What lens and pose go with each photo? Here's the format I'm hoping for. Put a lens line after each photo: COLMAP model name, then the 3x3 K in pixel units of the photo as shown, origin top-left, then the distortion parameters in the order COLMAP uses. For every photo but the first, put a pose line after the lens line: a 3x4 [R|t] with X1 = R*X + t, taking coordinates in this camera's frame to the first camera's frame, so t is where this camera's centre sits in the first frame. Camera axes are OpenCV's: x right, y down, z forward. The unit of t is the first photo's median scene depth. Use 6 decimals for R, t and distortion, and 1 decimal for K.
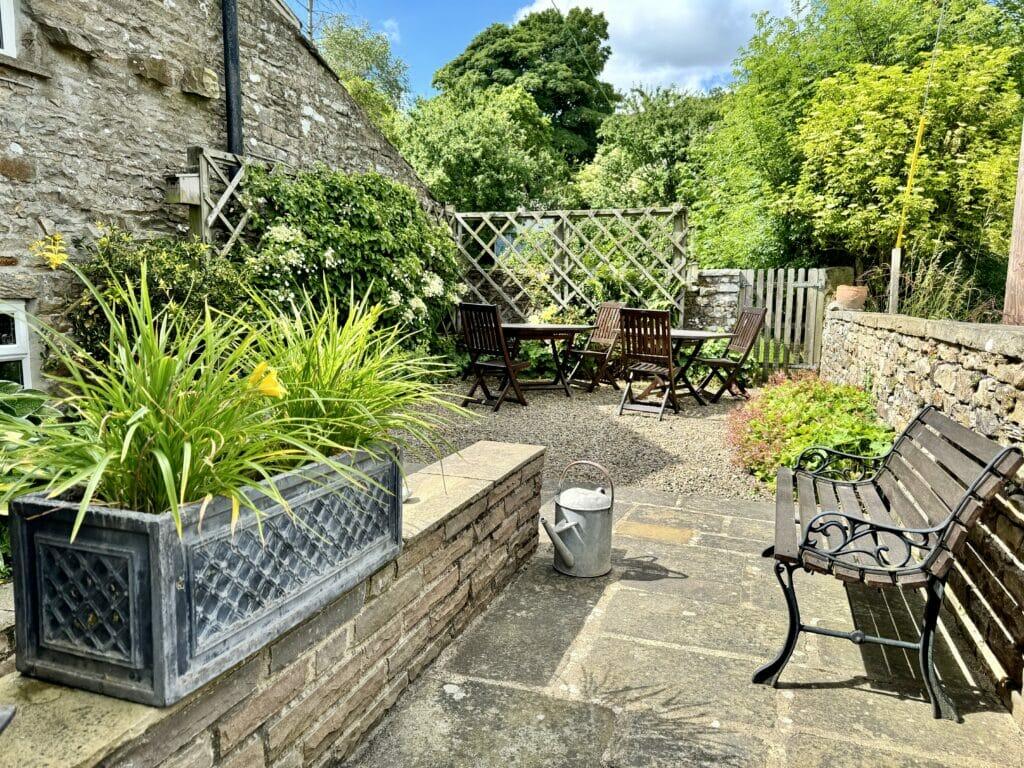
lens RADIAL K [[716.9, 0, 515.4], [0, 716.9, 377.6], [0, 0, 1]] dist [0.006373, -0.010435]
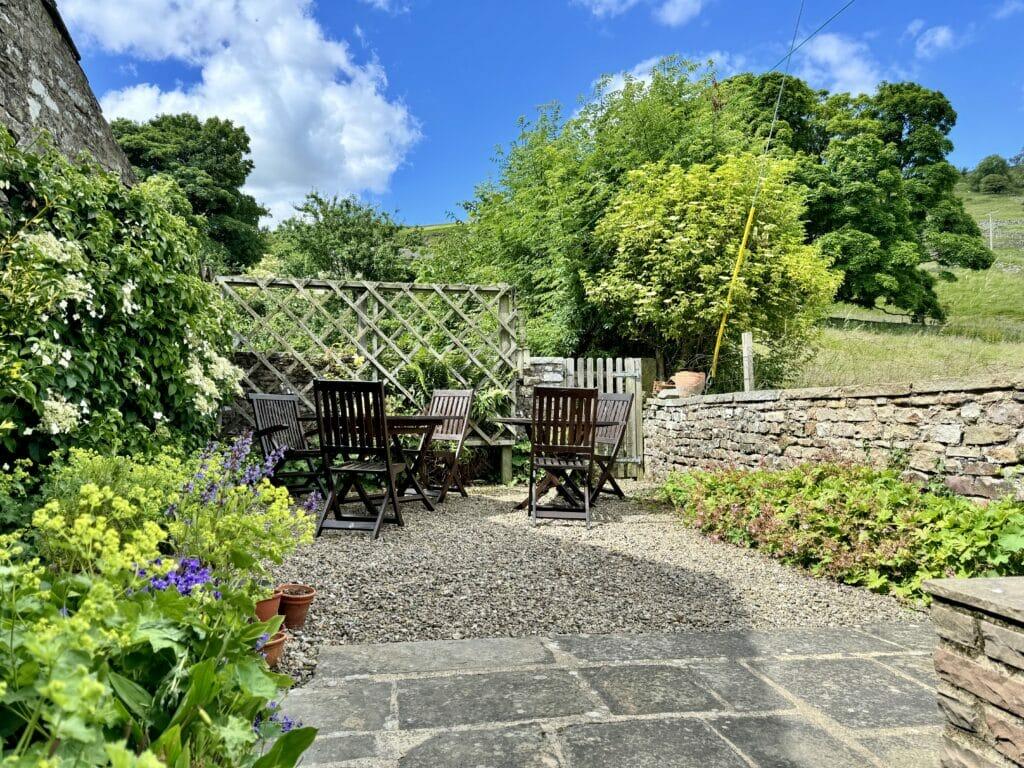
lens RADIAL K [[716.9, 0, 507.7], [0, 716.9, 391.5], [0, 0, 1]] dist [0.006373, -0.010435]
pose [[0.886665, 0.003187, 0.462401, -0.172170], [0.062441, 0.989992, -0.126556, 0.004583], [-0.458177, 0.141086, 0.877593, 0.229035]]
